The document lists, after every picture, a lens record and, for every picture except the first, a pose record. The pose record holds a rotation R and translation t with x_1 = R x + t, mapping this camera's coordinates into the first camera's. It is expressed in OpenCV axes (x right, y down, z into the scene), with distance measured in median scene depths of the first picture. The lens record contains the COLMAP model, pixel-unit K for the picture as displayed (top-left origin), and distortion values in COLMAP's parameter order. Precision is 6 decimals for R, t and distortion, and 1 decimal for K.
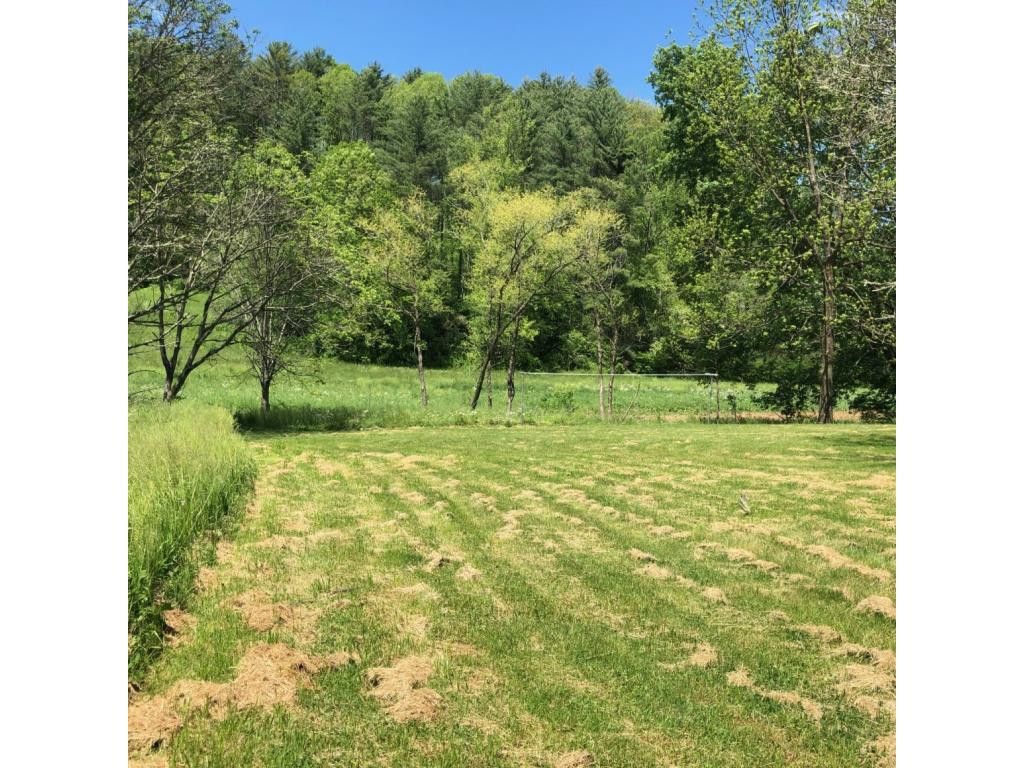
lens RADIAL K [[838.7, 0, 512.0], [0, 838.7, 384.0], [0, 0, 1]] dist [-0.004787, 0.000994]
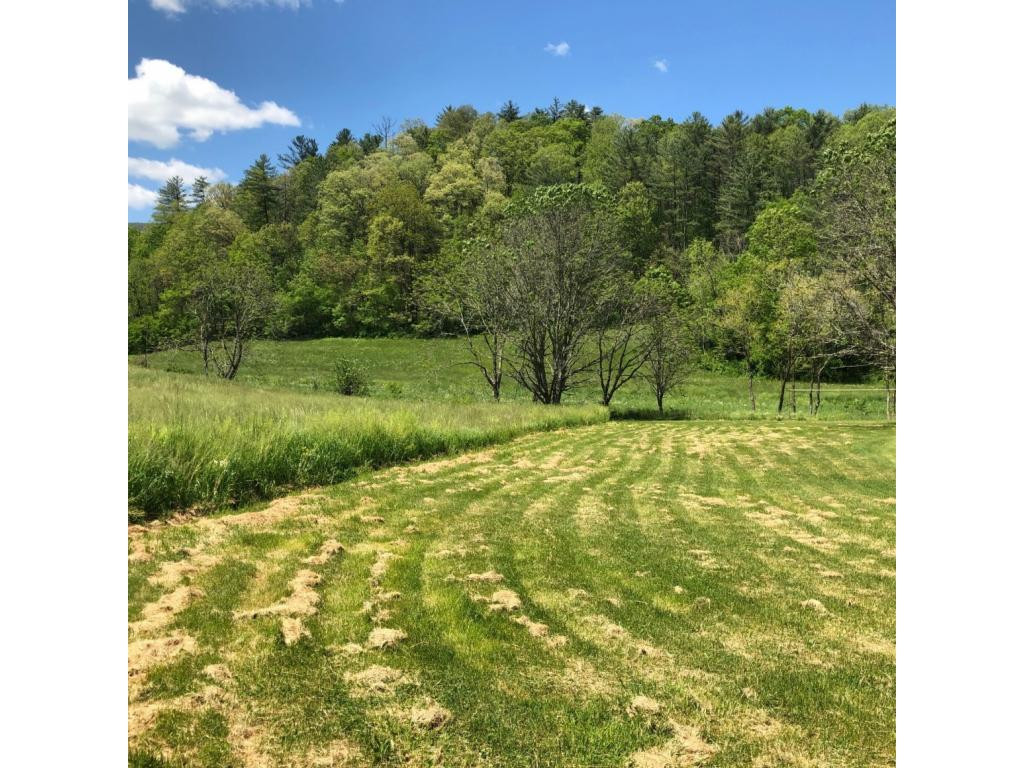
lens RADIAL K [[838.7, 0, 512.0], [0, 838.7, 384.0], [0, 0, 1]] dist [-0.004787, 0.000994]
pose [[0.834824, -0.017004, -0.550254, 0.424610], [0.007928, 0.999791, -0.018868, 0.002358], [0.550460, 0.011389, 0.834784, -0.661366]]
